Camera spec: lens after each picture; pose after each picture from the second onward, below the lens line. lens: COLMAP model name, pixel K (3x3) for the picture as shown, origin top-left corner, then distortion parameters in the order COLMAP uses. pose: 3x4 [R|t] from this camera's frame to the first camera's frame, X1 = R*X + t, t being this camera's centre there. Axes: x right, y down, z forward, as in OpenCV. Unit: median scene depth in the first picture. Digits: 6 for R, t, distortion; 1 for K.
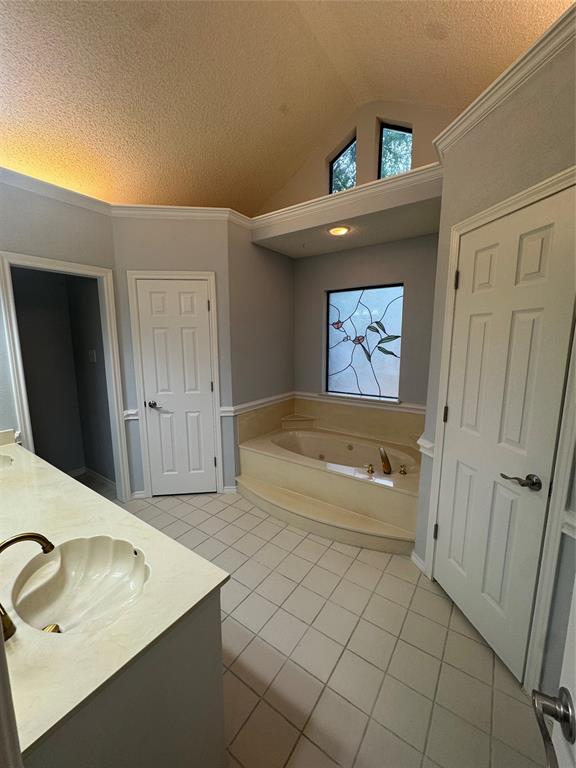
lens RADIAL K [[308.1, 0, 287.0], [0, 308.1, 381.7], [0, 0, 1]] dist [0.002708, -0.000008]
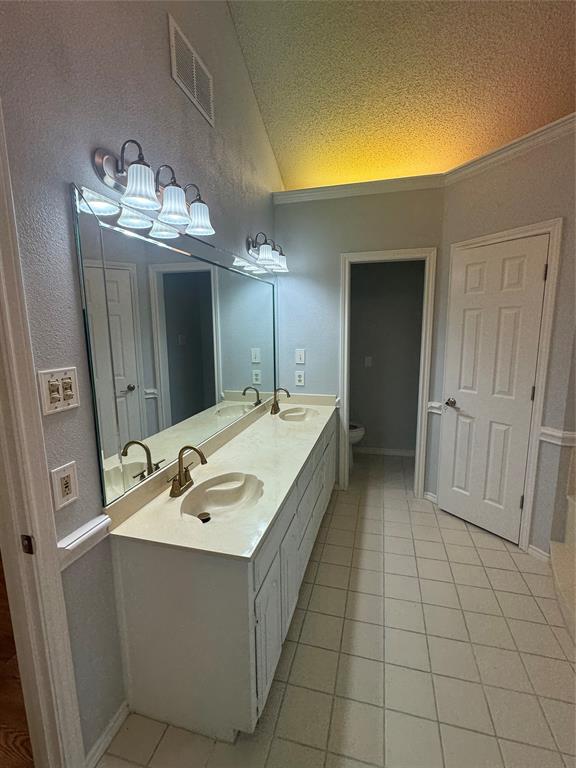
lens RADIAL K [[357.0, 0, 290.1], [0, 357.0, 381.6], [0, 0, 1]] dist [-0.003921, -0.000643]
pose [[0.351102, 0.149804, -0.924276, 0.290674], [-0.124640, 0.985811, 0.112431, -0.032021], [0.928005, 0.075727, 0.364791, 0.219250]]
